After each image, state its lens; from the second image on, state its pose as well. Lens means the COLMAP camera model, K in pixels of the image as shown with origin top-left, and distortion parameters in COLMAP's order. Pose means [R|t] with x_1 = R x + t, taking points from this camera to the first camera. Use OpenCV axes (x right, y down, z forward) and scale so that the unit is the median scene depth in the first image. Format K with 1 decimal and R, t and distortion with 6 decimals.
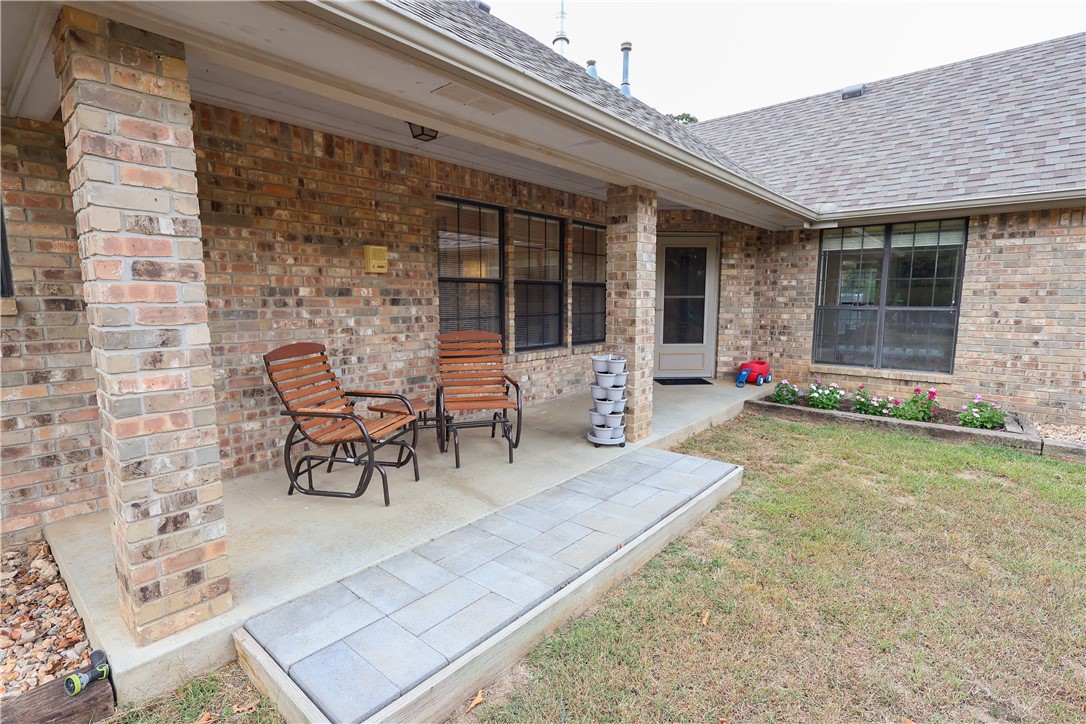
lens RADIAL K [[513.4, 0, 548.3], [0, 513.4, 367.1], [0, 0, 1]] dist [-0.001339, 0.000496]
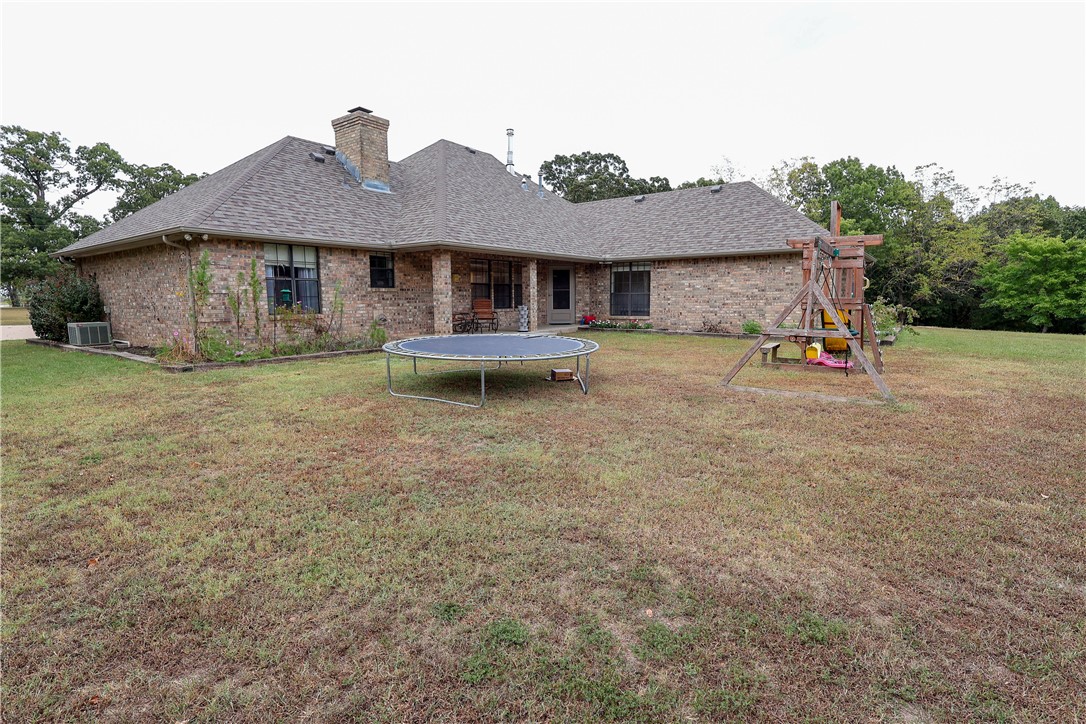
lens RADIAL K [[513.4, 0, 534.0], [0, 513.4, 361.1], [0, 0, 1]] dist [-0.001339, 0.000496]
pose [[0.998613, -0.012177, 0.051230, 0.008570], [0.012856, 0.999833, -0.012956, 0.300916], [-0.051064, 0.013597, 0.998603, -1.852992]]
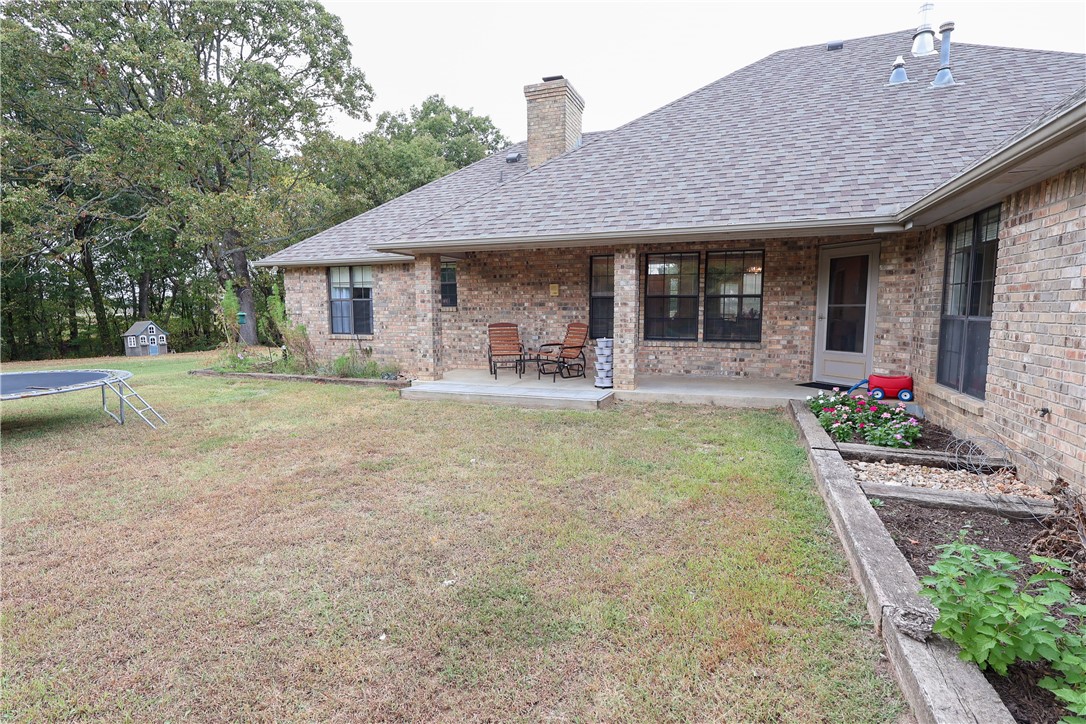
lens RADIAL K [[513.4, 0, 538.8], [0, 513.4, 367.7], [0, 0, 1]] dist [-0.001339, 0.000496]
pose [[0.348628, 0.107846, -0.931036, 1.317399], [-0.124829, 0.989851, 0.067916, -0.010070], [0.928911, 0.092543, 0.358552, 0.106487]]
